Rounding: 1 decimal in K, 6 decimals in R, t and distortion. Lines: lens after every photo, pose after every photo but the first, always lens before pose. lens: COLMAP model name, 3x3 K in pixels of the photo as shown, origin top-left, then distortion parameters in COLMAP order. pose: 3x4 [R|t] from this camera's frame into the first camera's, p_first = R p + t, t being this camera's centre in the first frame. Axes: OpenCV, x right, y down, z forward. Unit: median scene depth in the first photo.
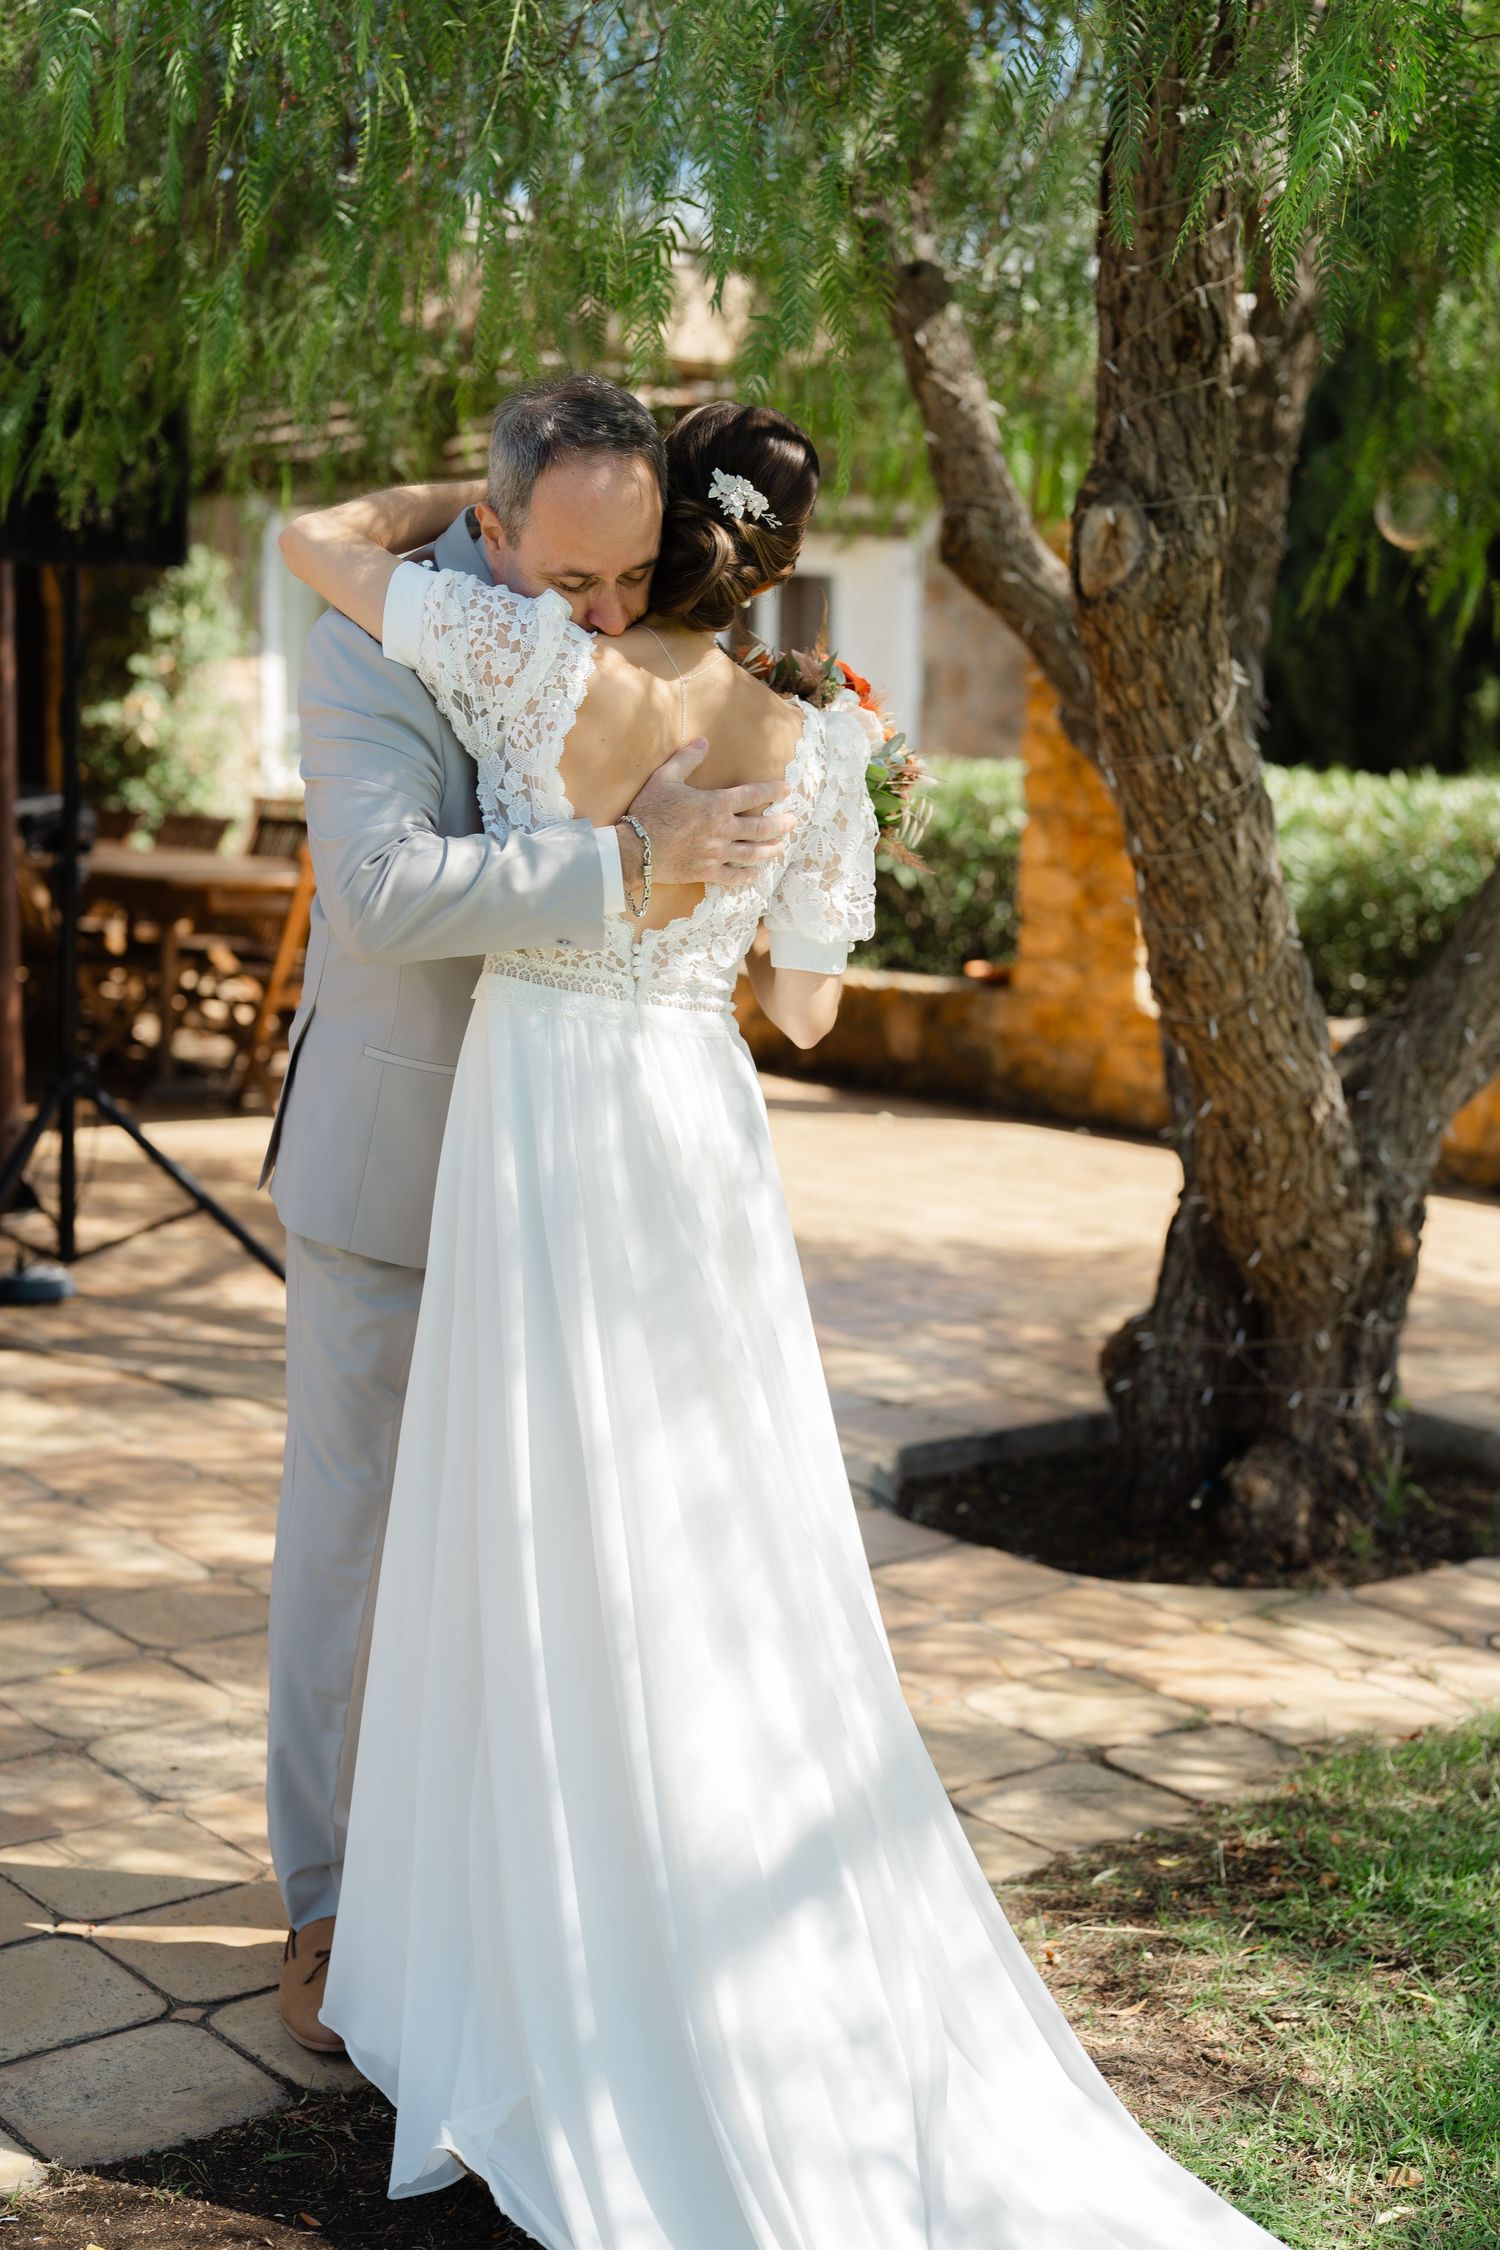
lens RADIAL K [[3143.6, 0, 749.1], [0, 3143.6, 1126.4], [0, 0, 1]] dist [-0.004274, 0.000000]
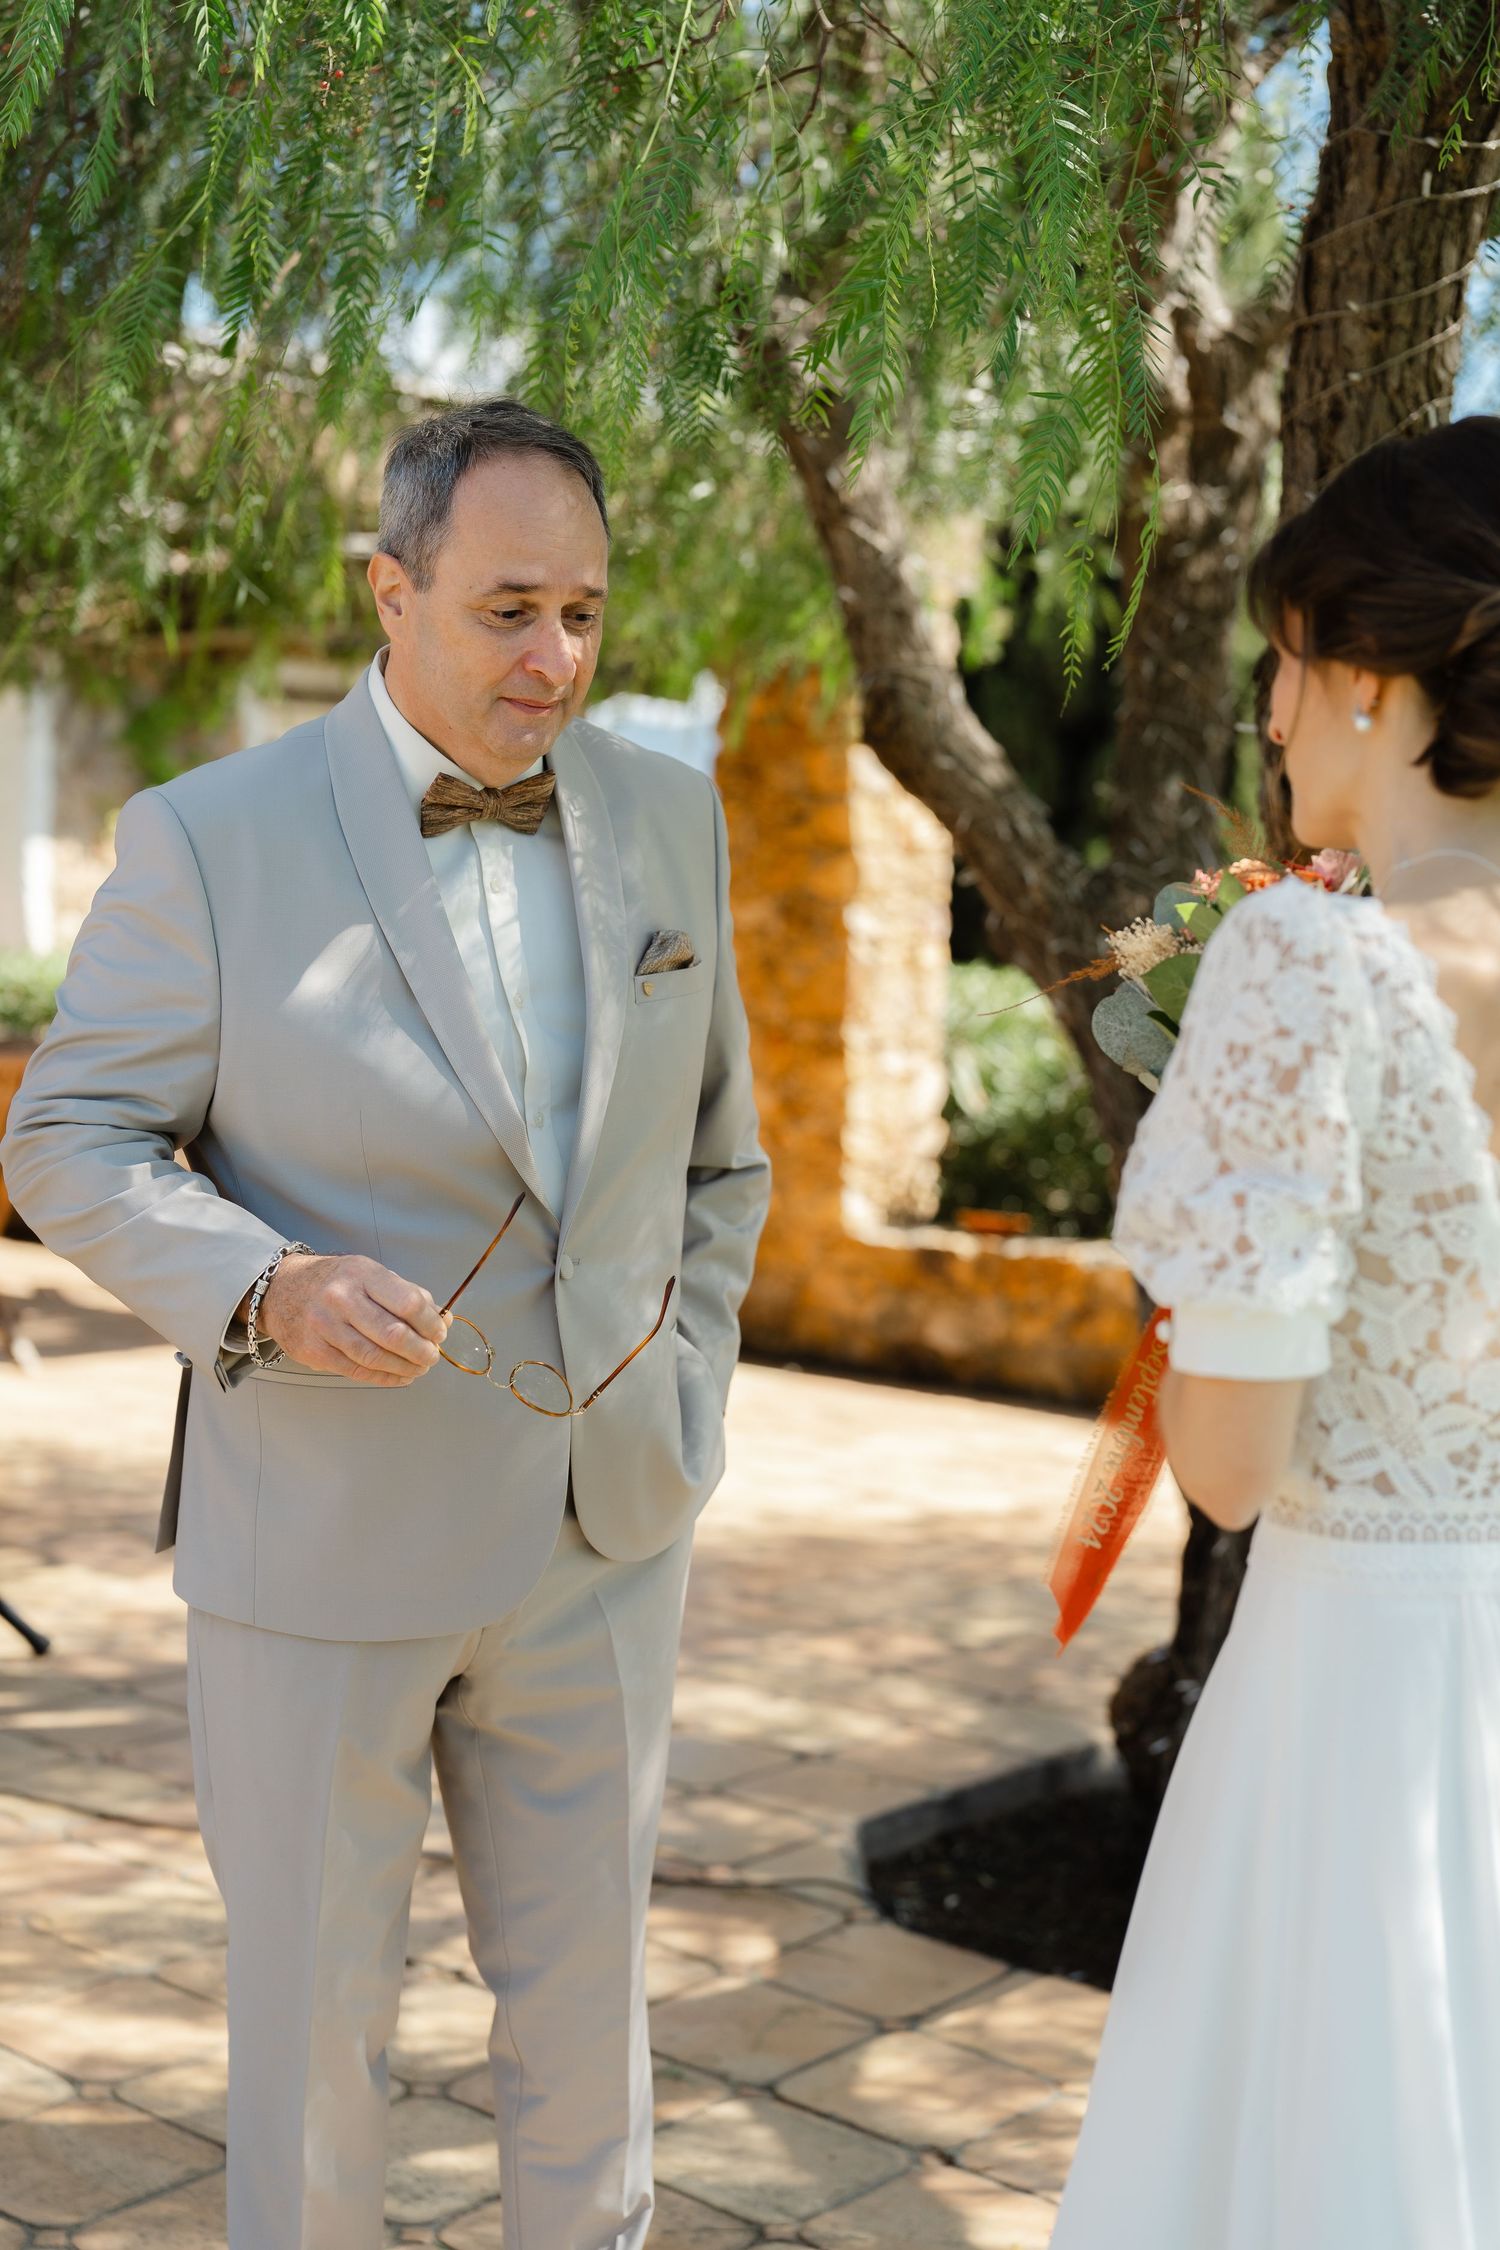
lens RADIAL K [[3143.6, 0, 751.5], [0, 3143.6, 1121.9], [0, 0, 1]] dist [-0.004274, 0.000000]
pose [[0.982343, -0.013106, 0.186627, -0.172940], [0.023735, 0.998214, -0.054831, -0.047152], [-0.185575, 0.058292, 0.980900, 0.265854]]
